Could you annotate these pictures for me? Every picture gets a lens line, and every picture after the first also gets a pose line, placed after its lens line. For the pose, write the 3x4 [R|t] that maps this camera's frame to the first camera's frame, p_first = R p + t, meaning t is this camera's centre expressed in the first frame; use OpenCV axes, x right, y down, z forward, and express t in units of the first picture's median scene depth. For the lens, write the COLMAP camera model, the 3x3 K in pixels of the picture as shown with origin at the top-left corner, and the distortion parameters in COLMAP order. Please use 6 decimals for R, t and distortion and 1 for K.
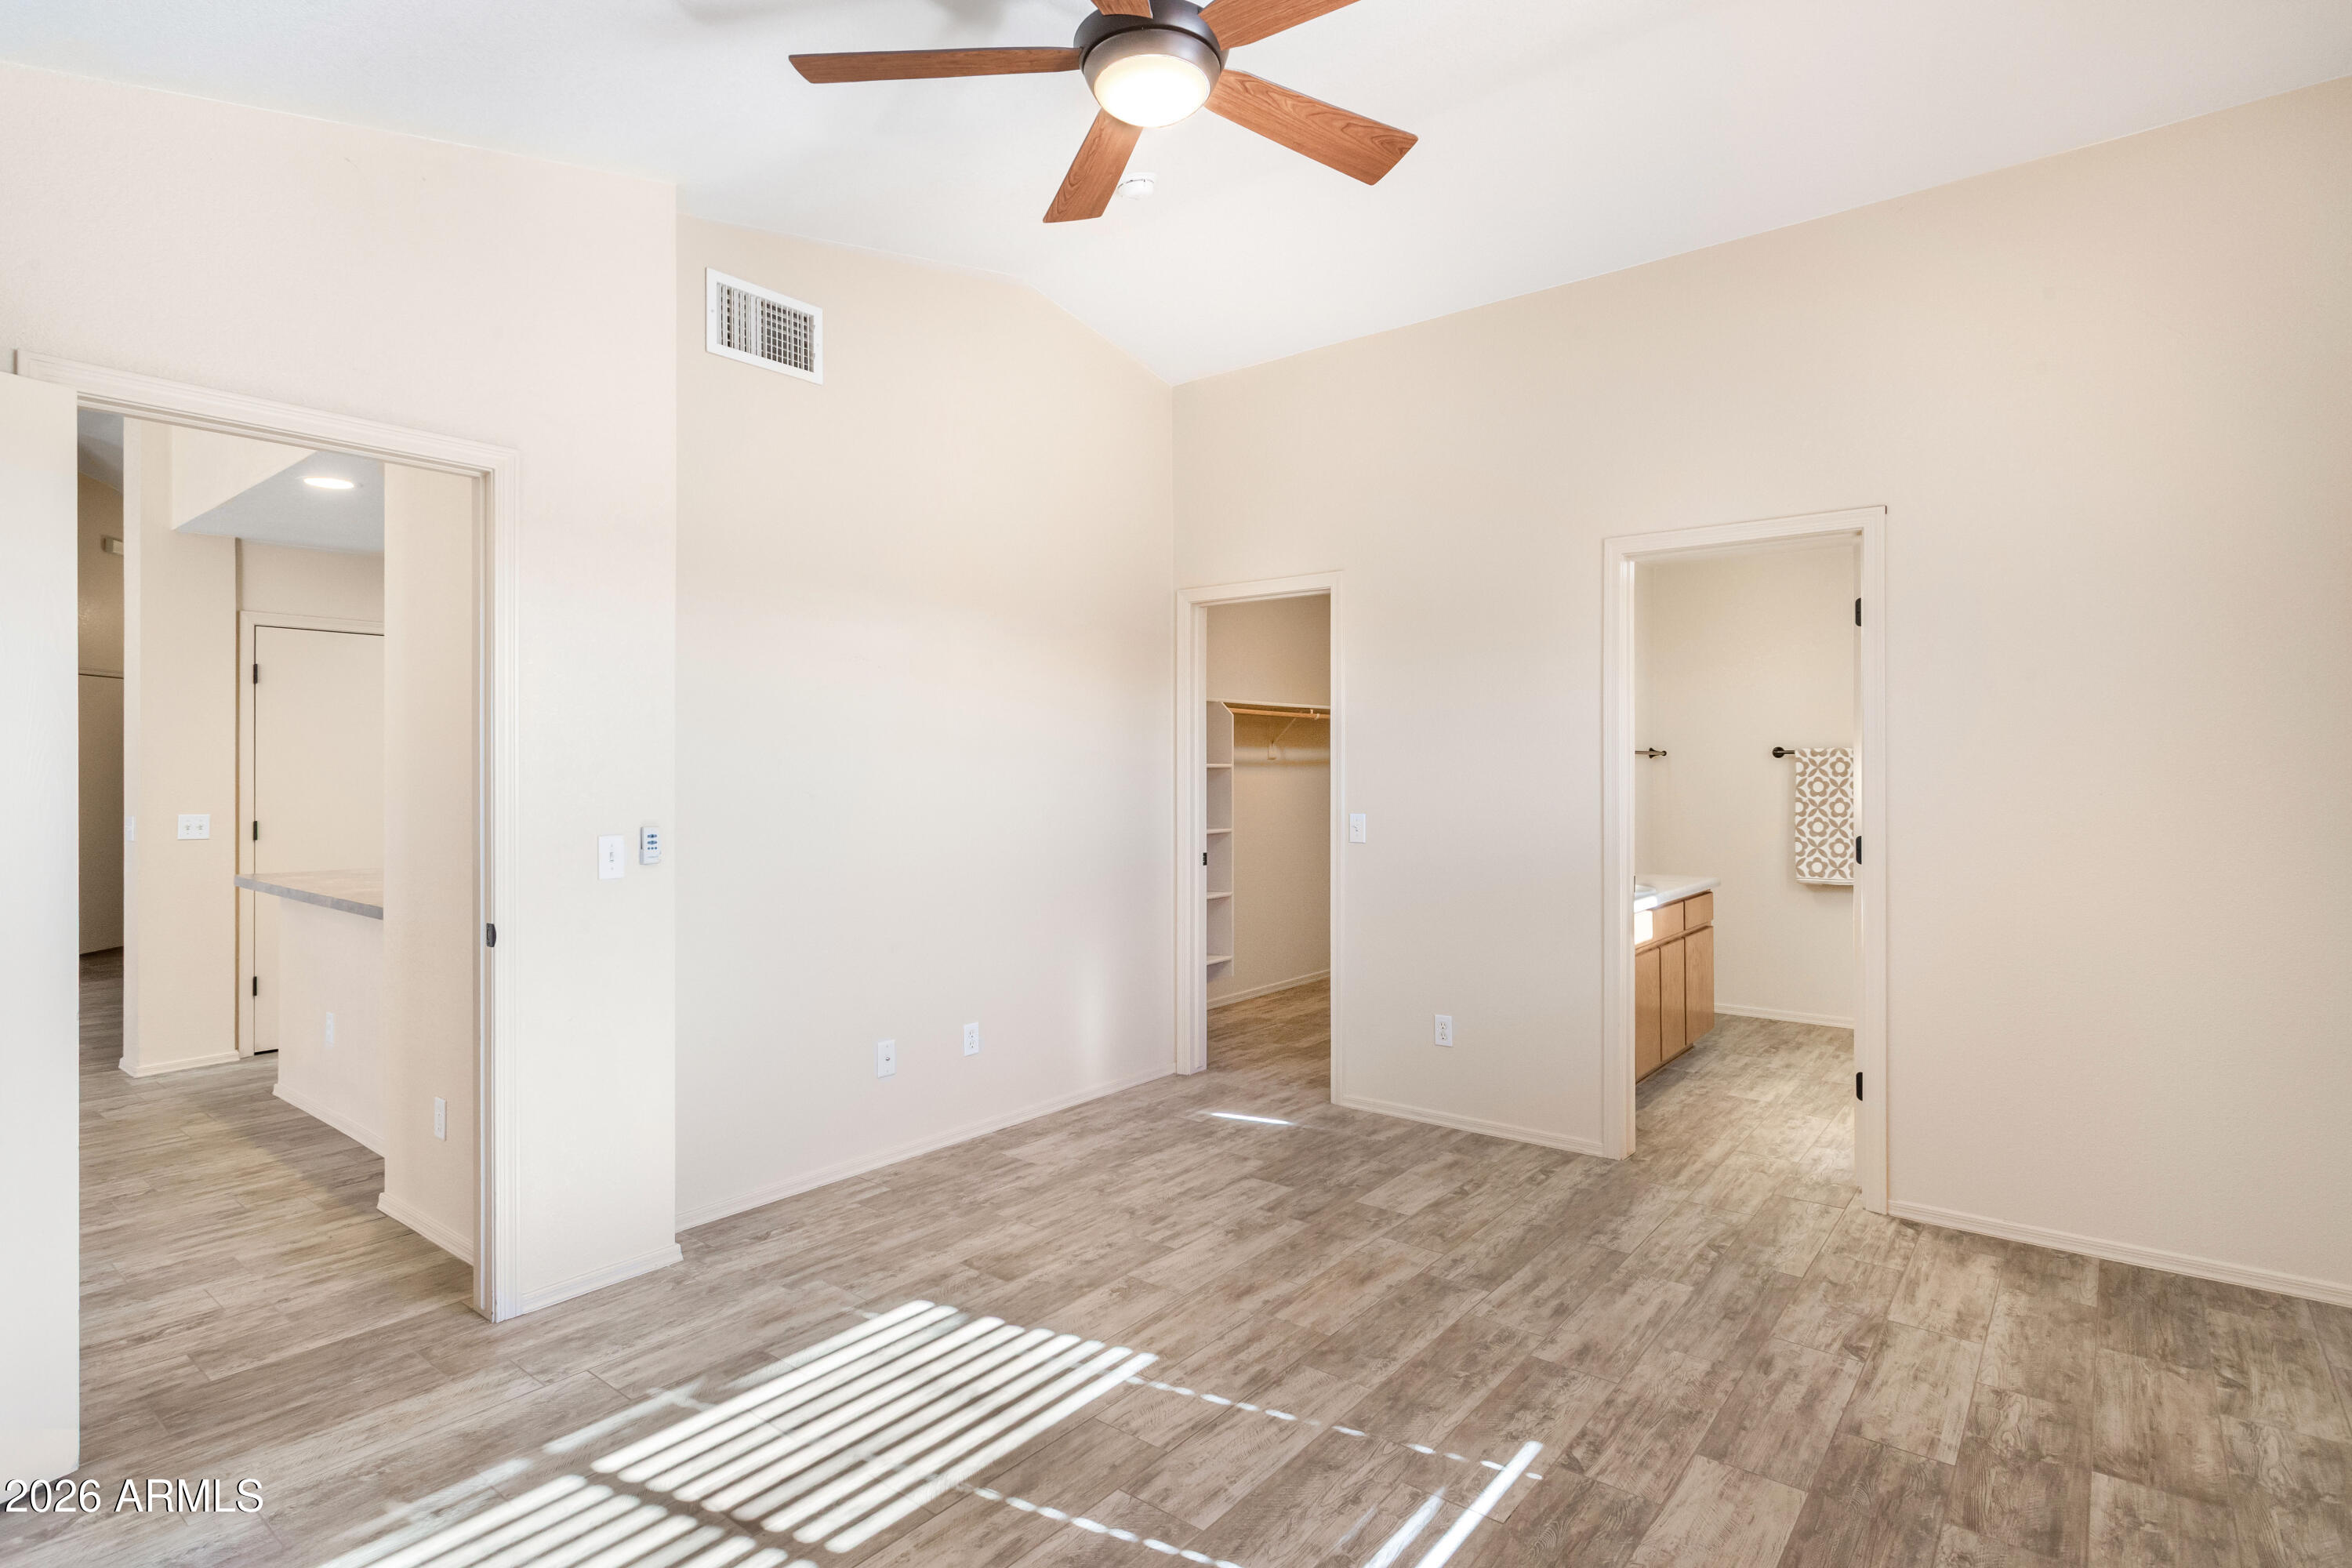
lens RADIAL K [[1181.3, 0, 1187.8], [0, 1181.3, 764.3], [0, 0, 1]] dist [0.001619, 0.001372]
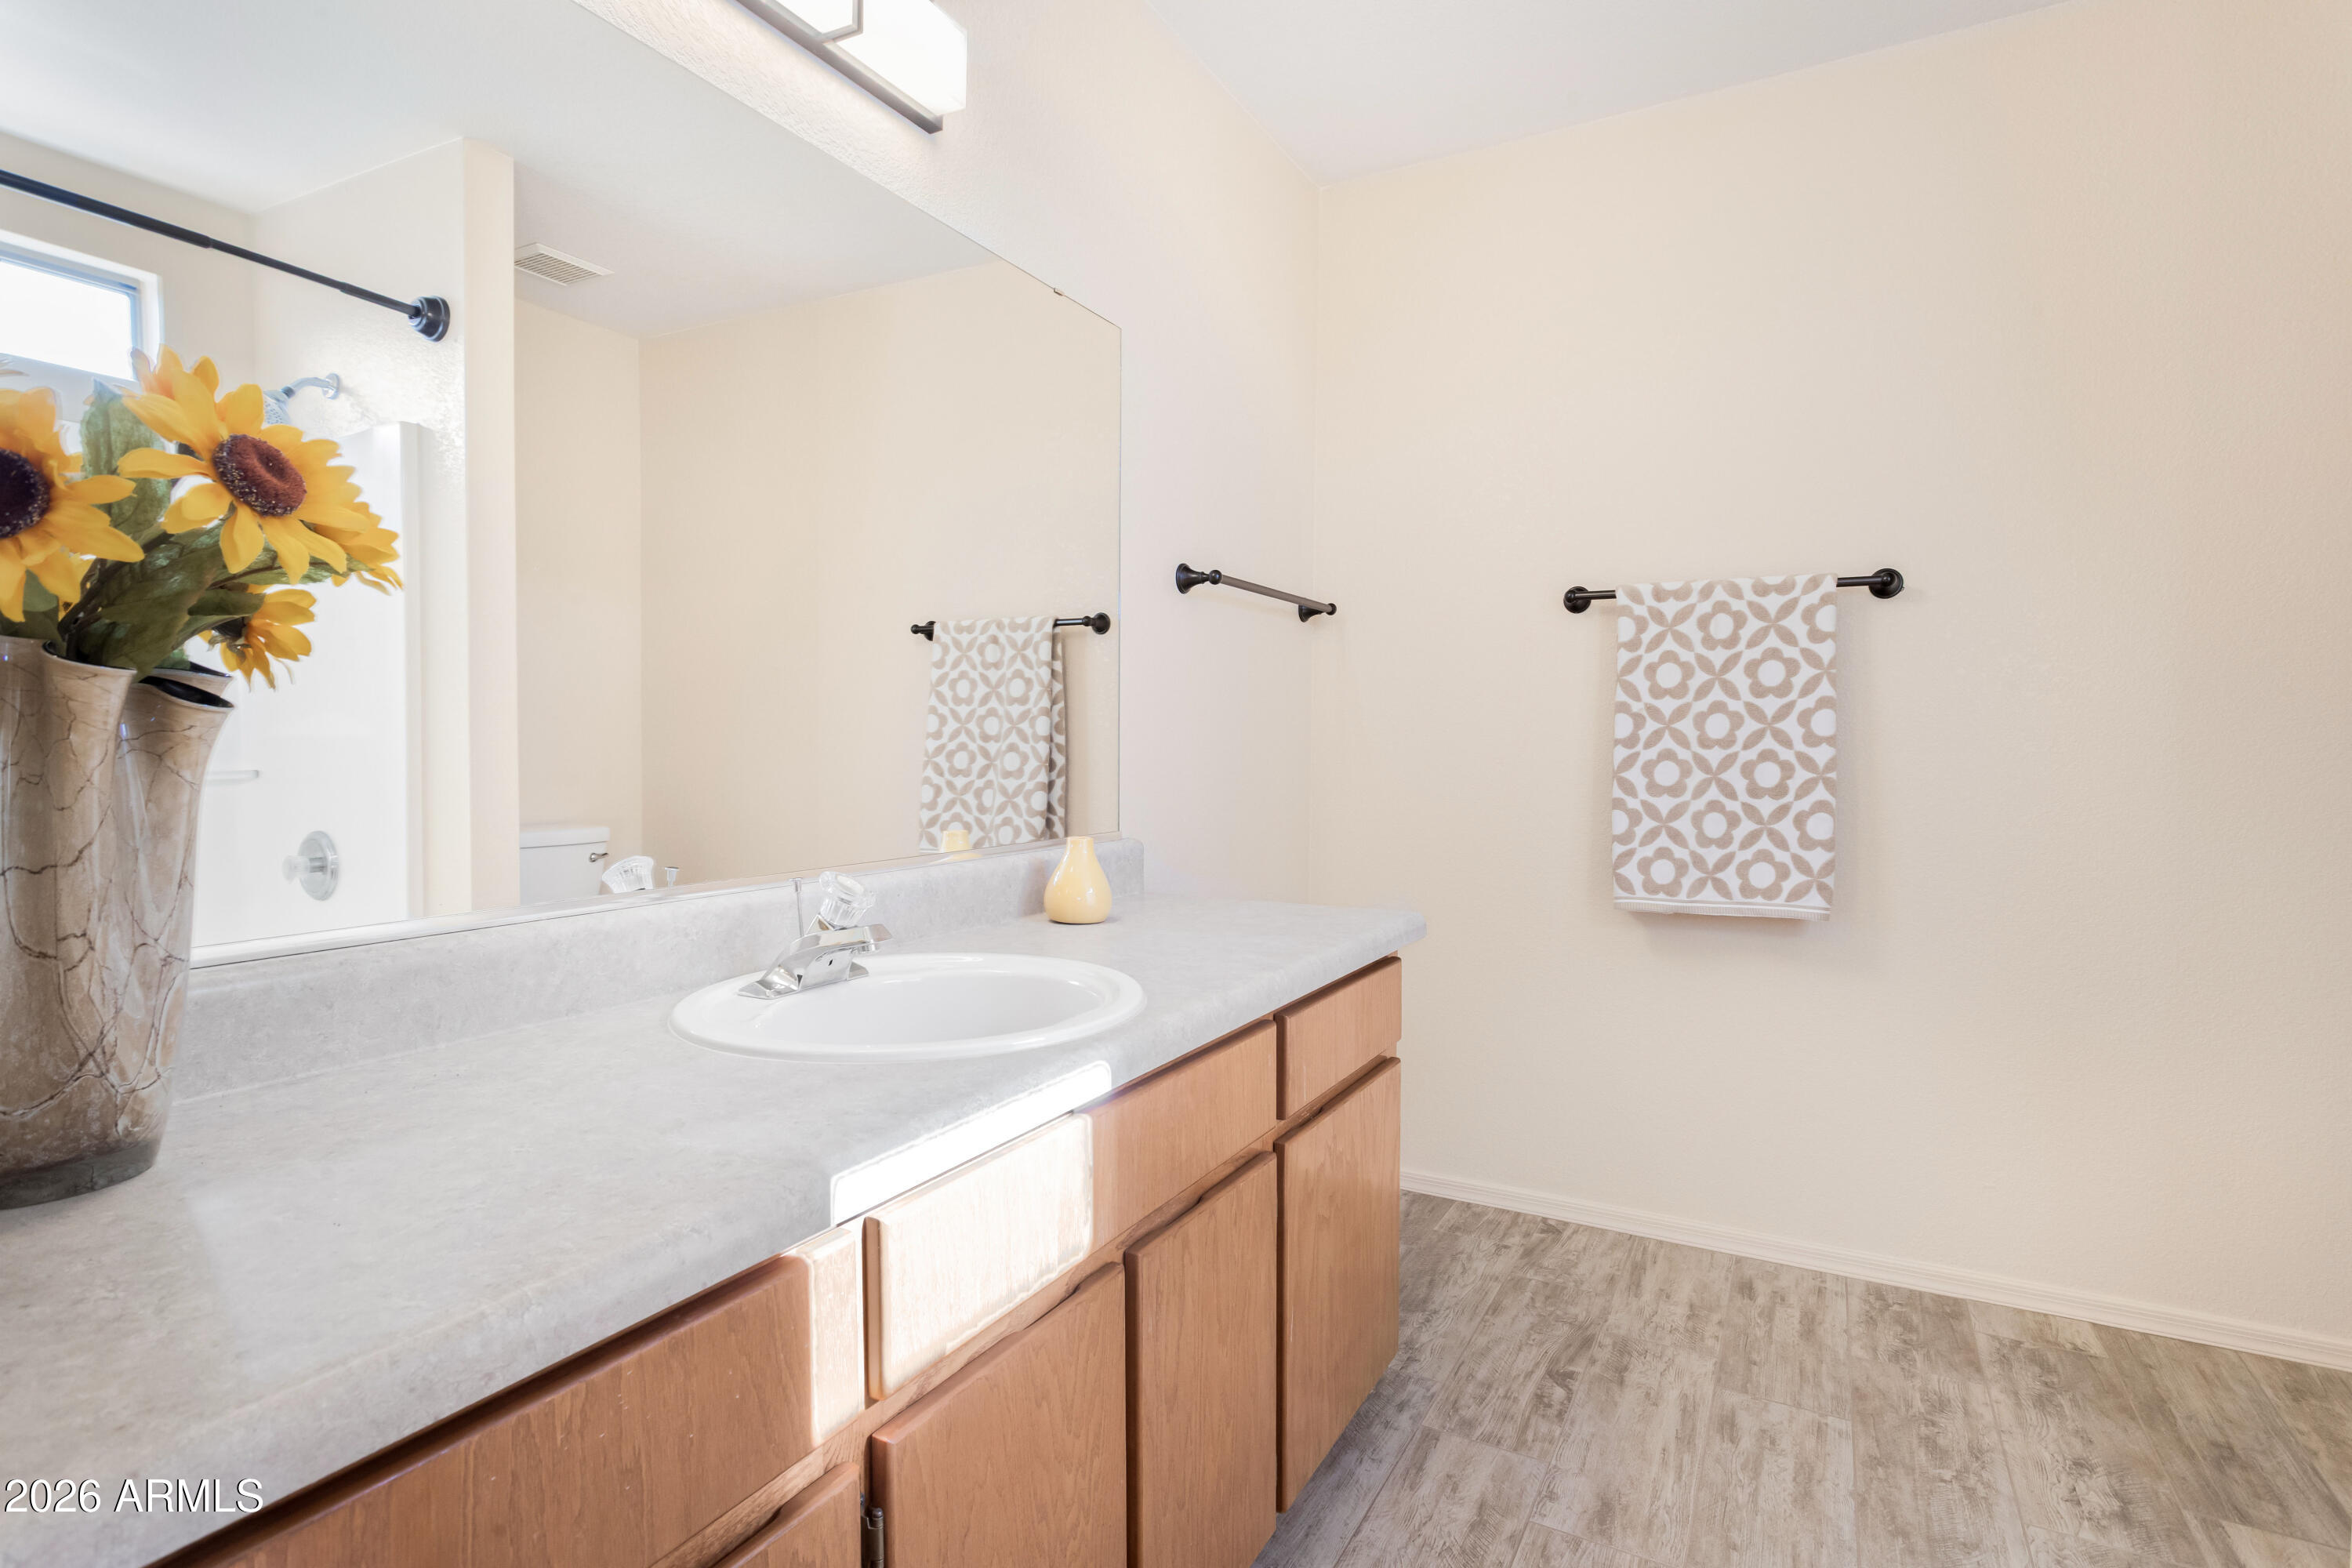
lens RADIAL K [[1181.3, 0, 1187.8], [0, 1181.3, 764.3], [0, 0, 1]] dist [0.001619, 0.001372]
pose [[0.983567, 0.012544, 0.180107, 0.073771], [-0.015909, 0.999725, 0.017250, 0.011344], [-0.179842, -0.019832, 0.983496, 0.156172]]
